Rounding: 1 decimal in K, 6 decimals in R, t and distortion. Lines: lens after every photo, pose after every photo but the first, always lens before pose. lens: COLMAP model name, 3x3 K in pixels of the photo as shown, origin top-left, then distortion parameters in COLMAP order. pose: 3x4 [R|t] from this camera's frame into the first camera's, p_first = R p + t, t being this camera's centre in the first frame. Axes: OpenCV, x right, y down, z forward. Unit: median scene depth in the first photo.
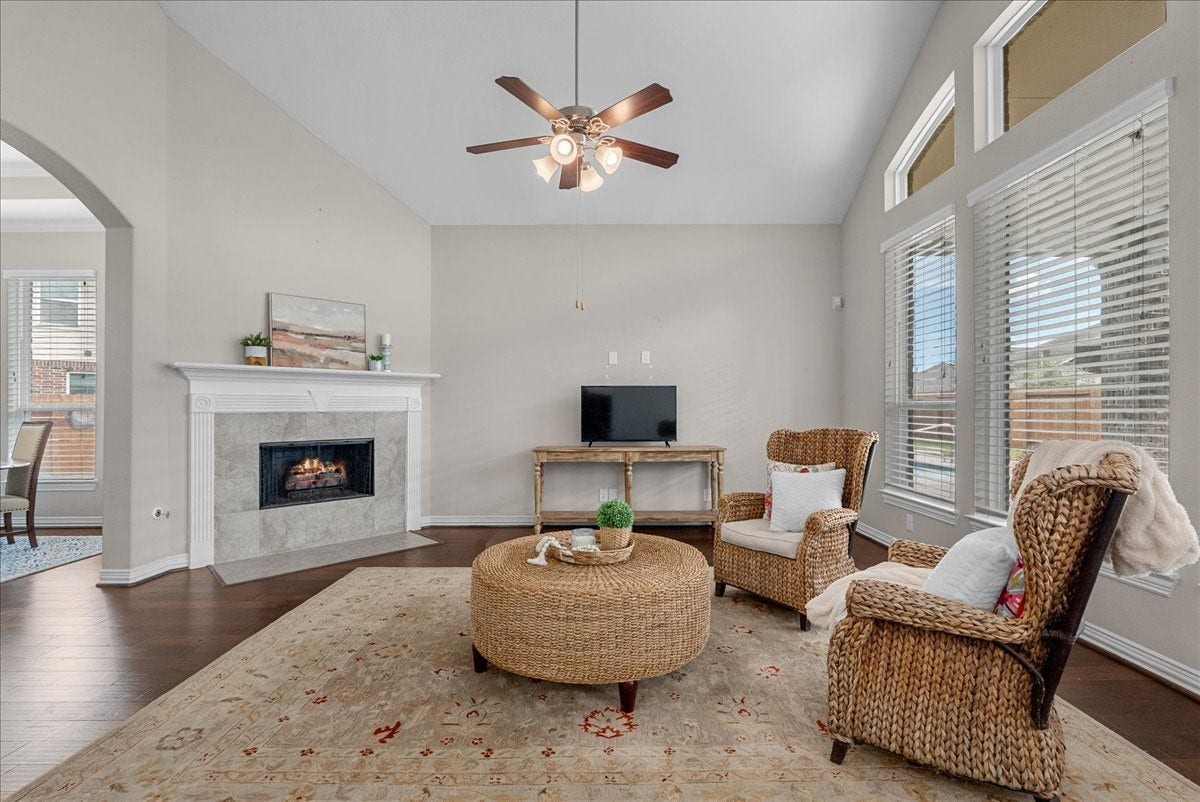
lens RADIAL K [[545.0, 0, 600.0], [0, 545.0, 401.0], [0, 0, 1]] dist [-0.000266, 0.000191]
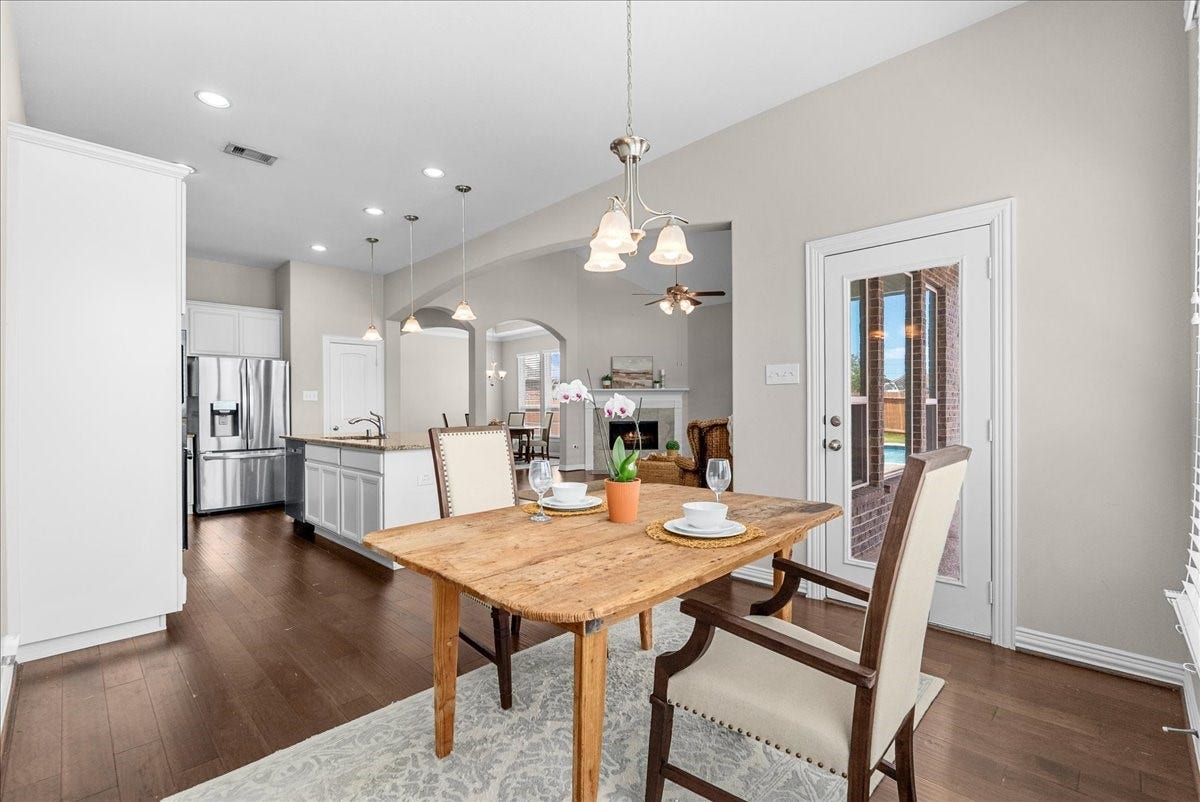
lens RADIAL K [[530.2, 0, 612.9], [0, 530.2, 400.0], [0, 0, 1]] dist [-0.003777, -0.000394]
pose [[0.748019, -0.001689, -0.663675, 0.836651], [0.010983, 0.999891, 0.009834, -0.034716], [0.663586, -0.014645, 0.747956, -0.643020]]
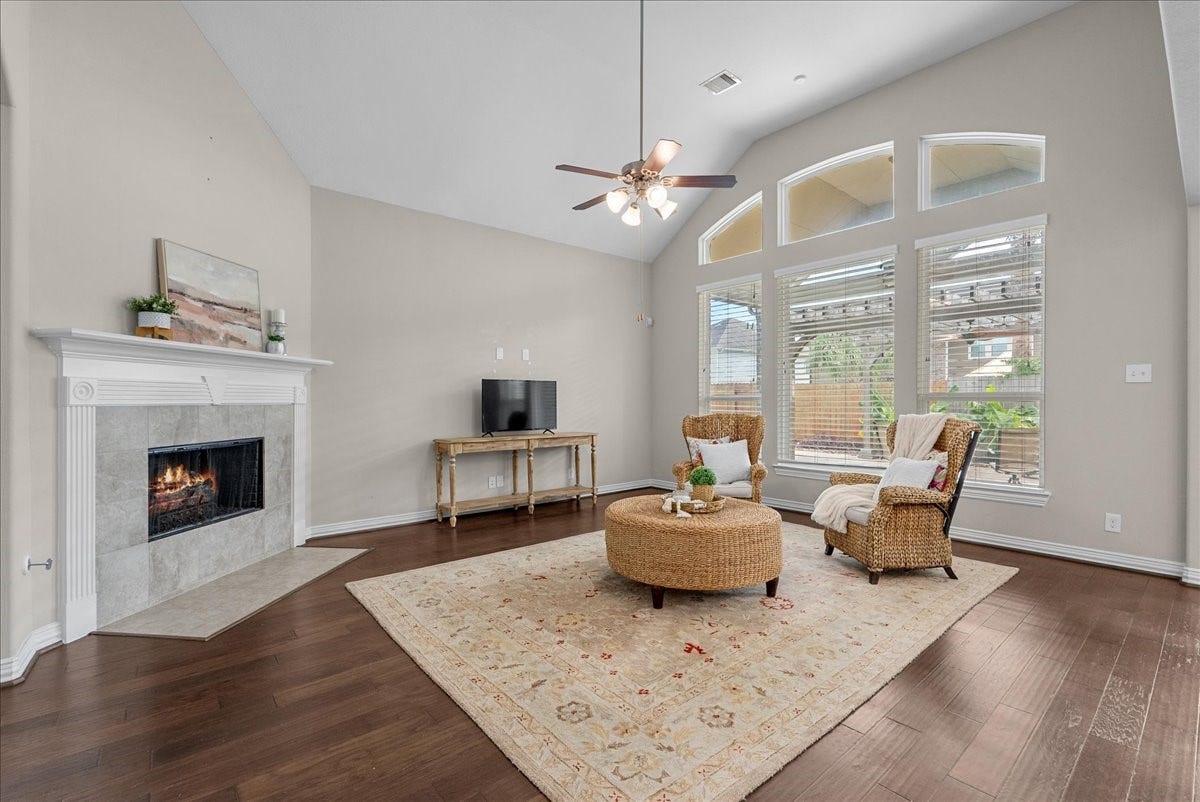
lens RADIAL K [[530.2, 0, 612.9], [0, 530.2, 400.0], [0, 0, 1]] dist [-0.003777, -0.000394]
pose [[0.756786, 0.001553, 0.653661, -0.575163], [-0.007989, 0.999944, 0.006874, 0.003936], [-0.653614, -0.010424, 0.756757, 0.076384]]
